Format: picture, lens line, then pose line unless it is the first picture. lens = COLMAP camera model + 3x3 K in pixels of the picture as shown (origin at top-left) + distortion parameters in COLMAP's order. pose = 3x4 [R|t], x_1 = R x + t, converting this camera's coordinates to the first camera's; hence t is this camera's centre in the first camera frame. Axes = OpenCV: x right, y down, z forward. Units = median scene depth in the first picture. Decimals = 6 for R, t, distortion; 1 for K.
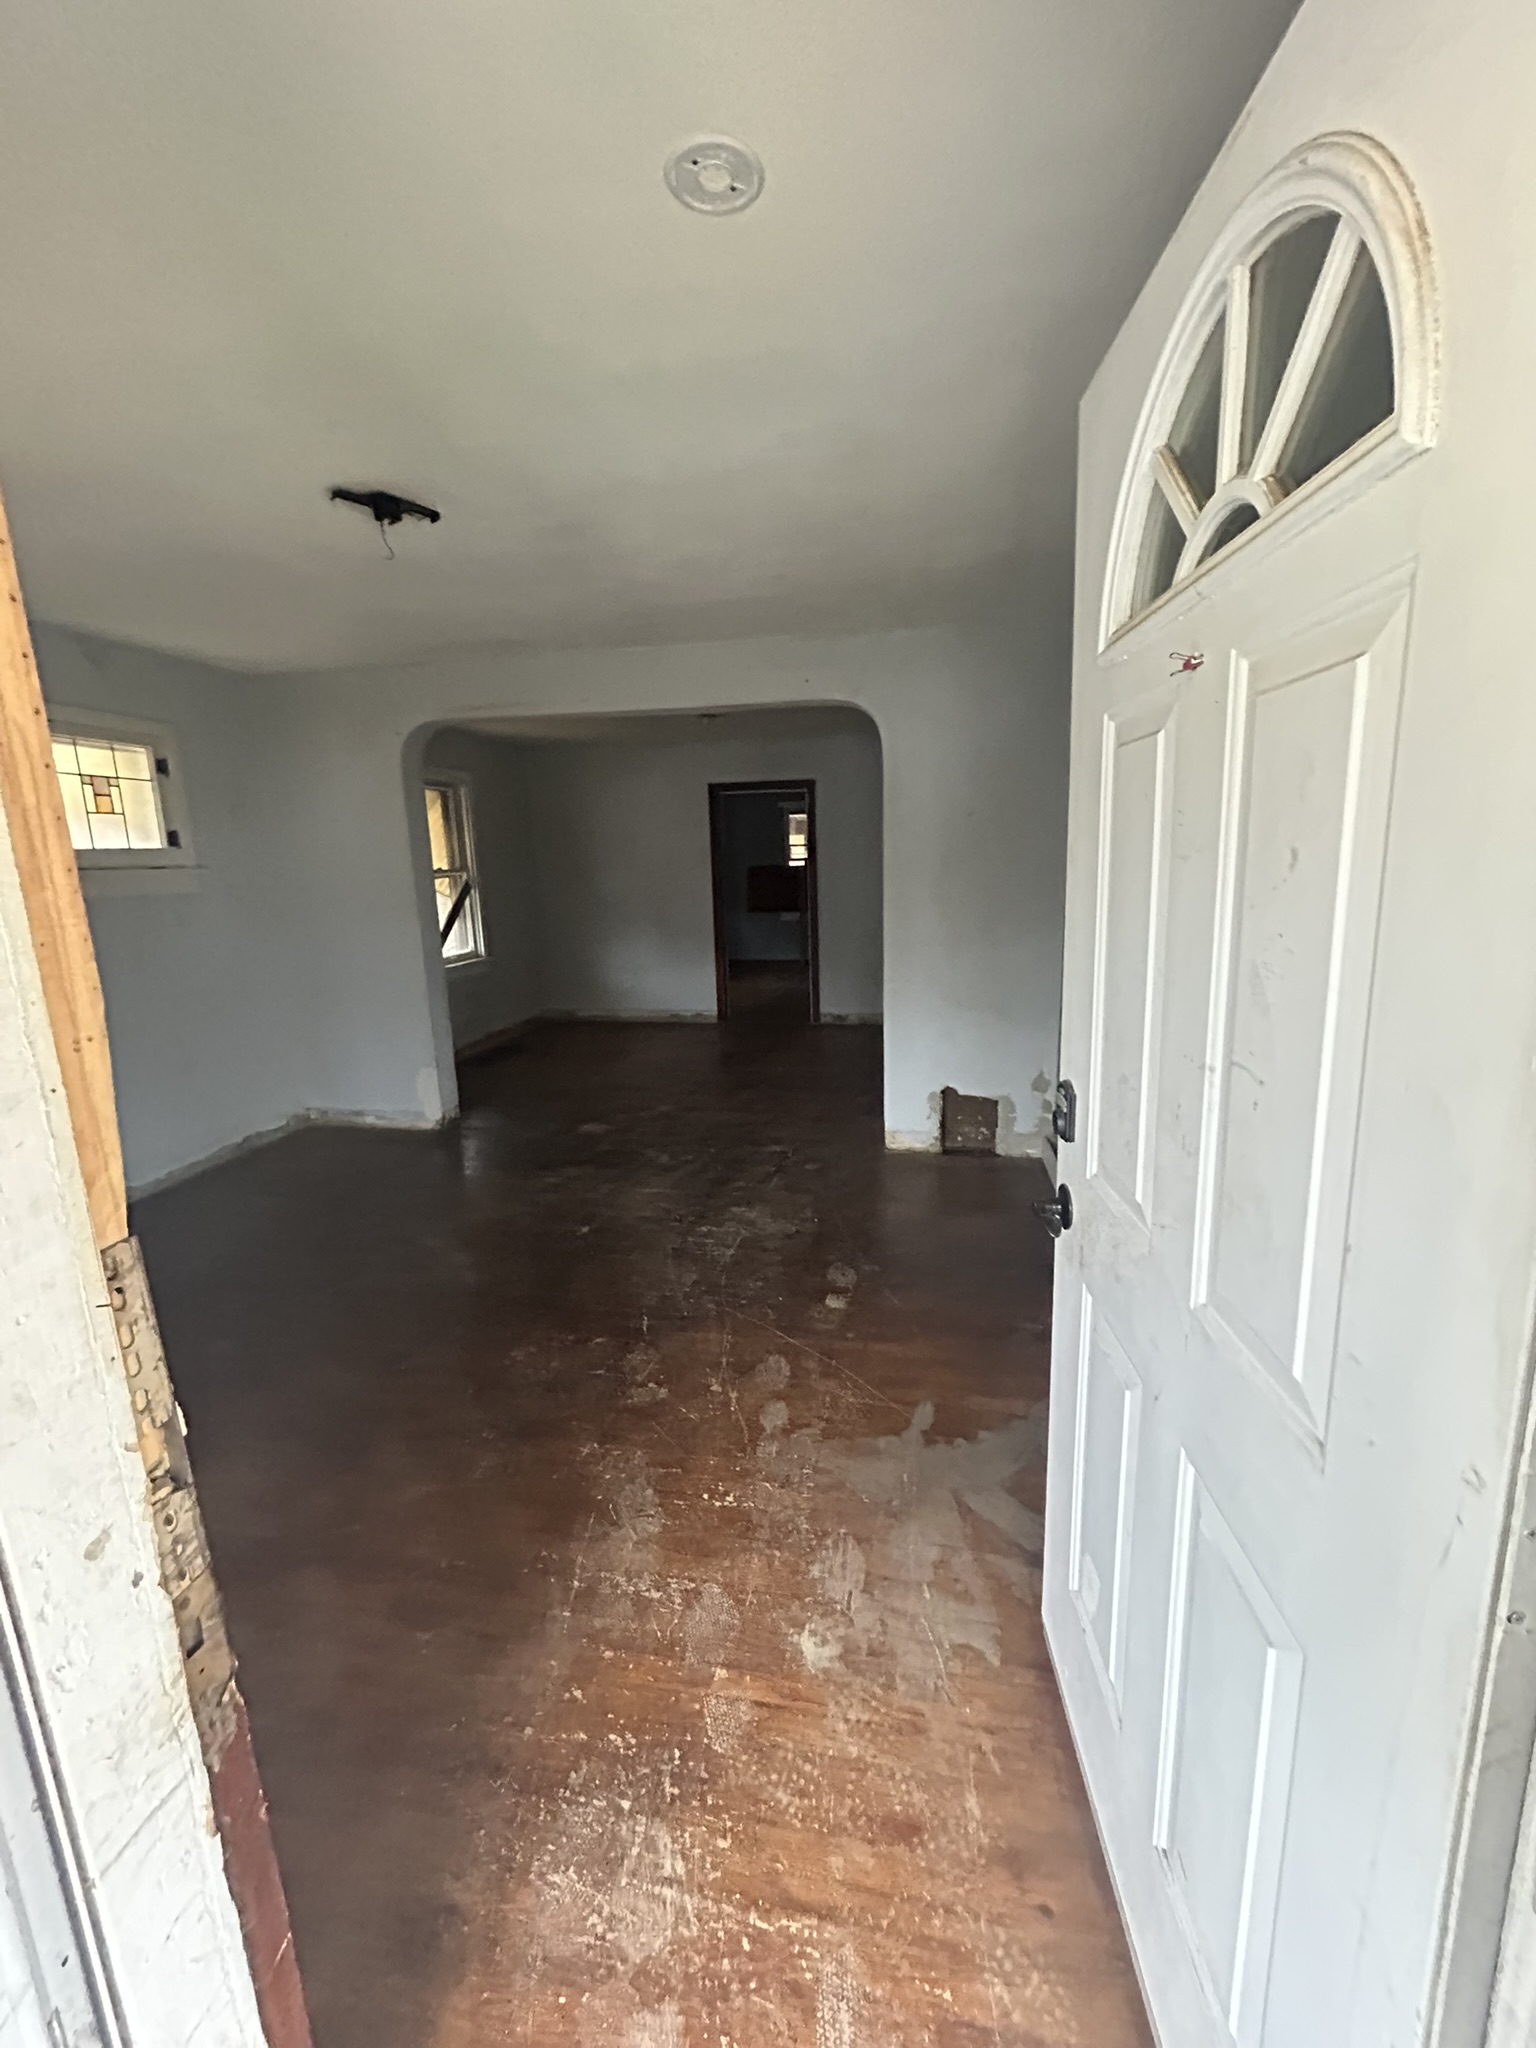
lens RADIAL K [[835.7, 0, 775.8], [0, 835.7, 1019.4], [0, 0, 1]] dist [-0.002243, 0.000562]
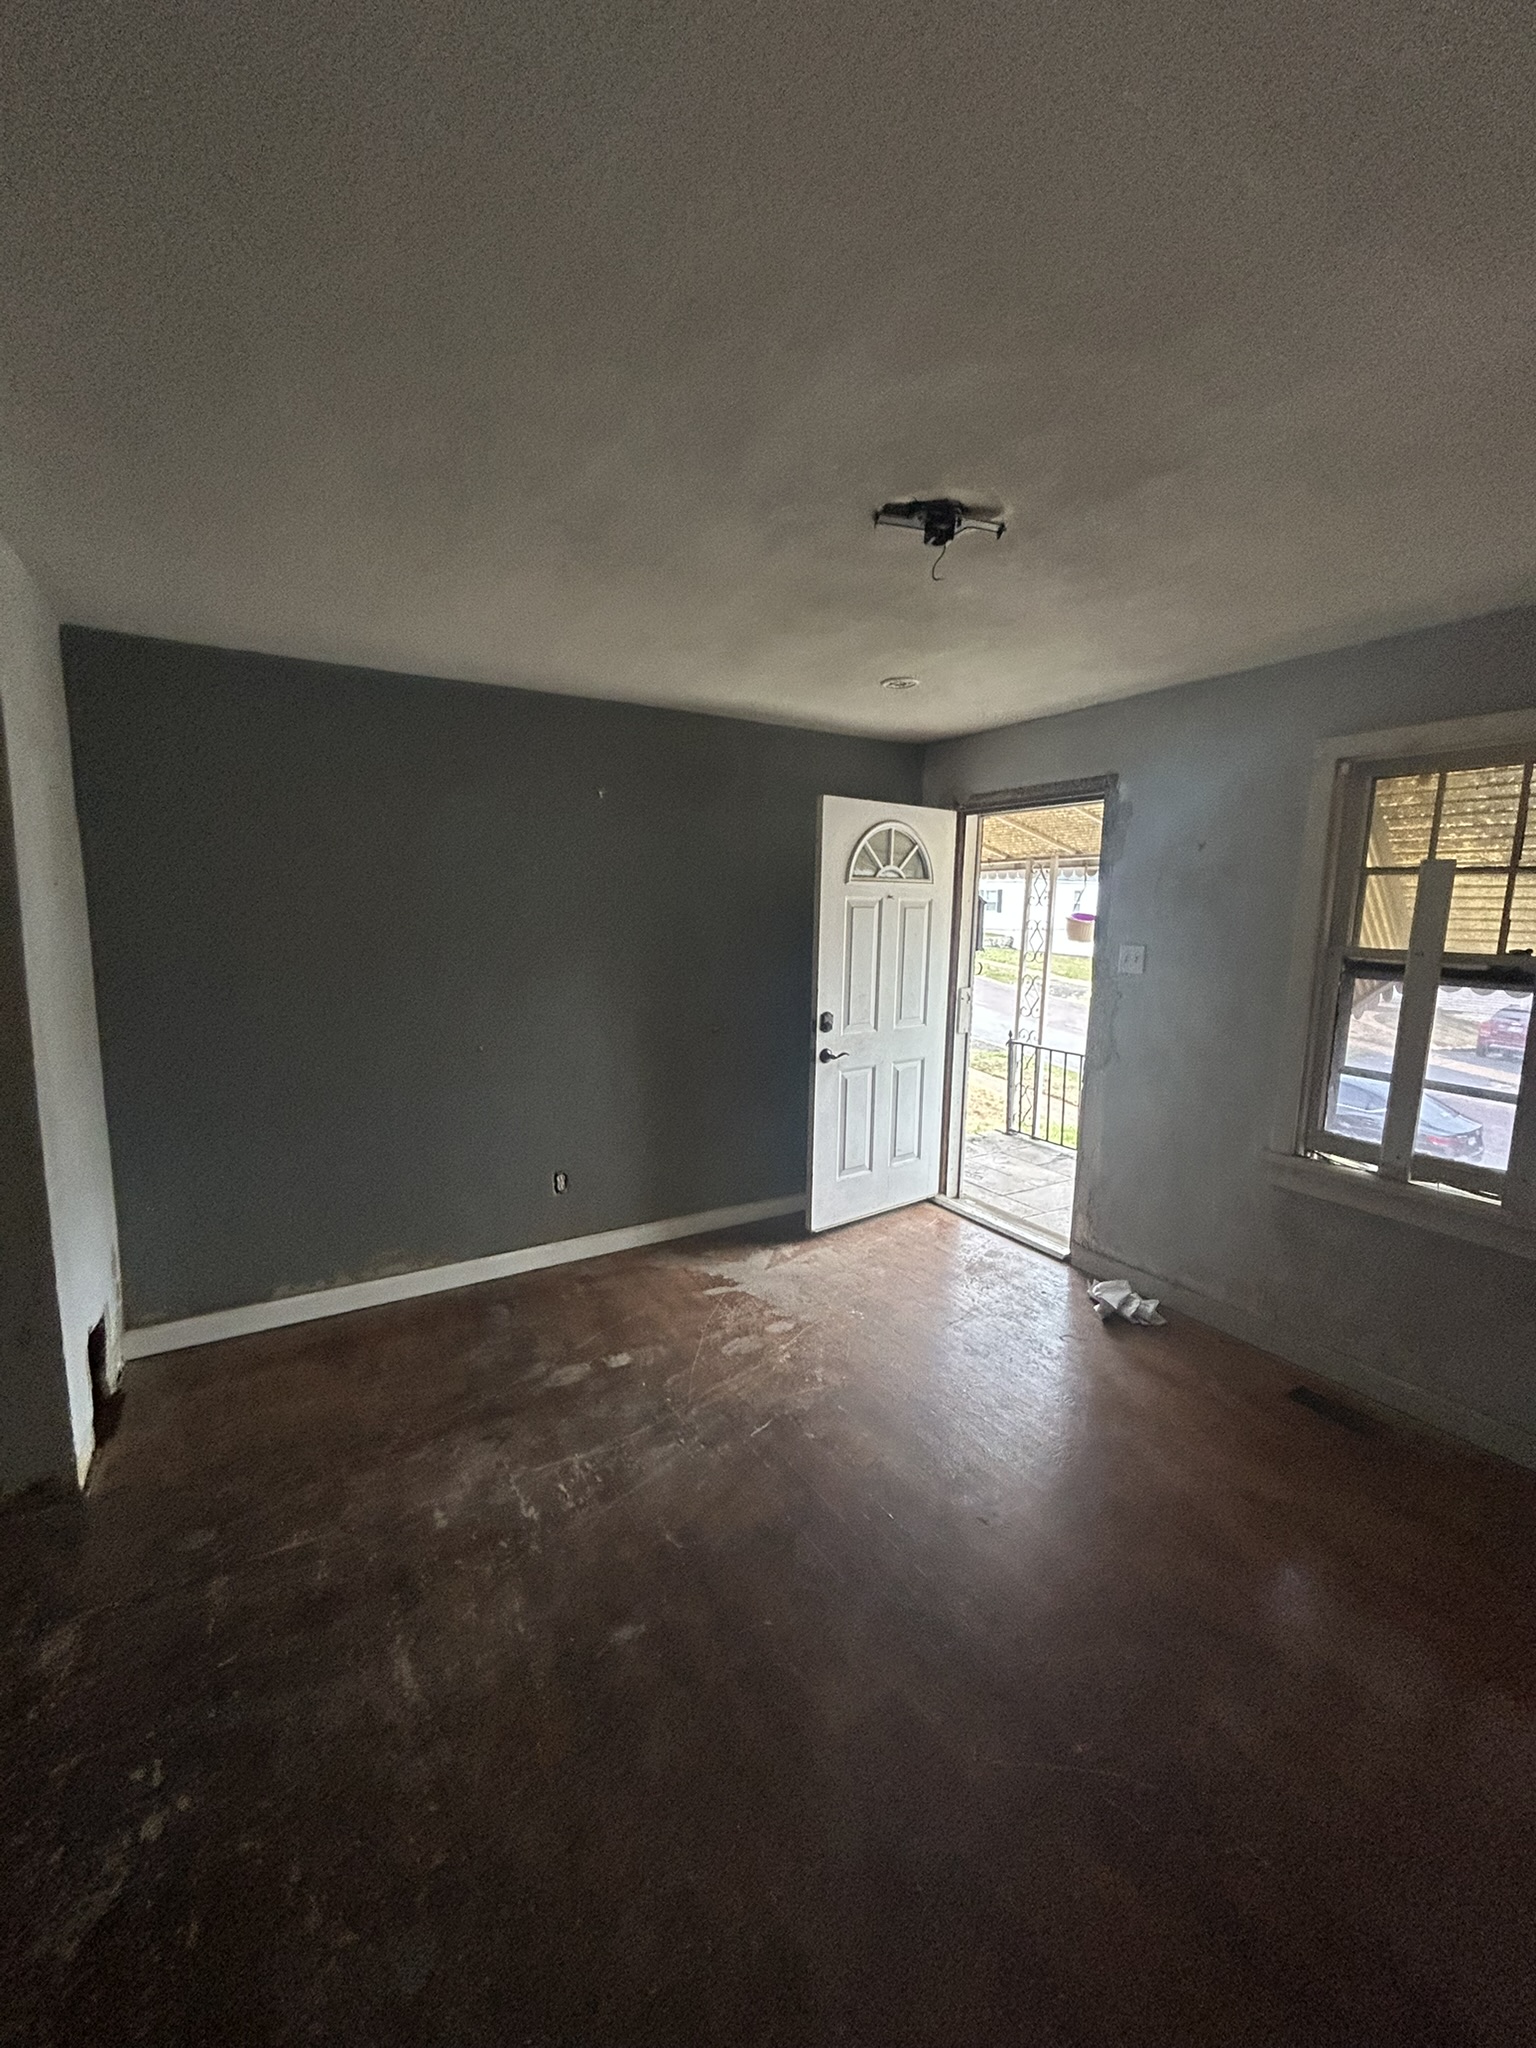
lens RADIAL K [[835.7, 0, 773.1], [0, 835.7, 1020.5], [0, 0, 1]] dist [-0.002243, 0.000562]
pose [[-0.670567, -0.087746, 0.736641, -0.537684], [0.143585, 0.958852, 0.244920, -0.205019], [-0.727821, 0.270006, -0.630376, 0.949059]]
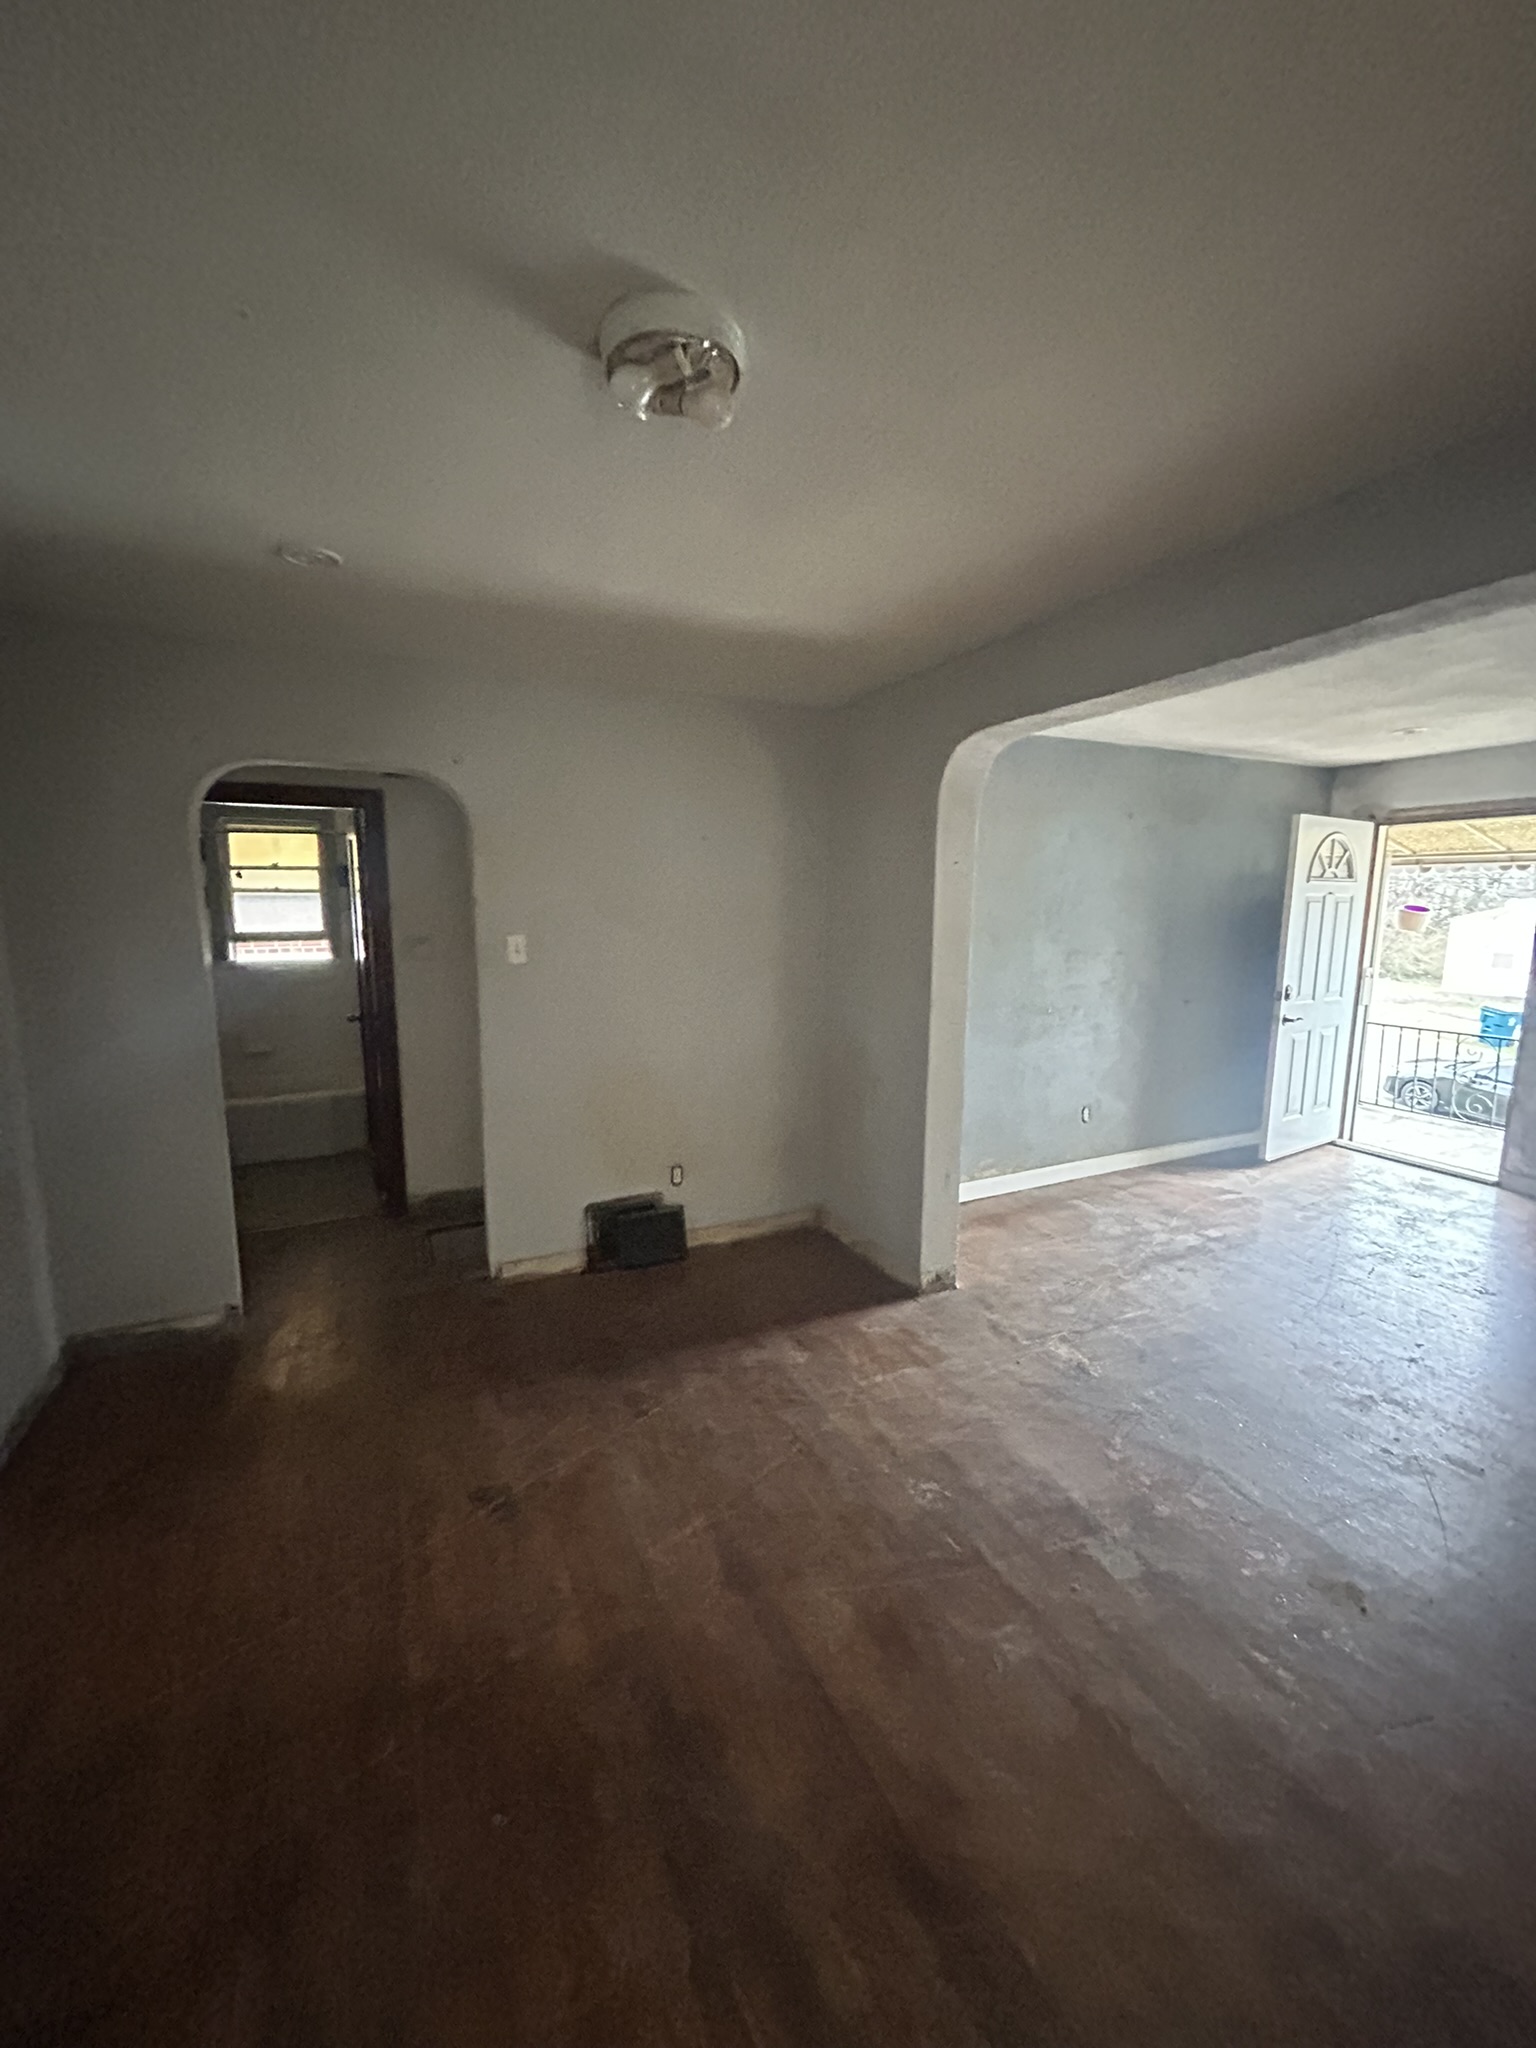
lens RADIAL K [[835.7, 0, 774.0], [0, 835.7, 1021.1], [0, 0, 1]] dist [-0.002243, 0.000562]
pose [[-0.598675, -0.089383, 0.795989, -0.398723], [0.164998, 0.958680, 0.231750, -0.320904], [-0.783814, 0.270079, -0.559190, 1.555028]]
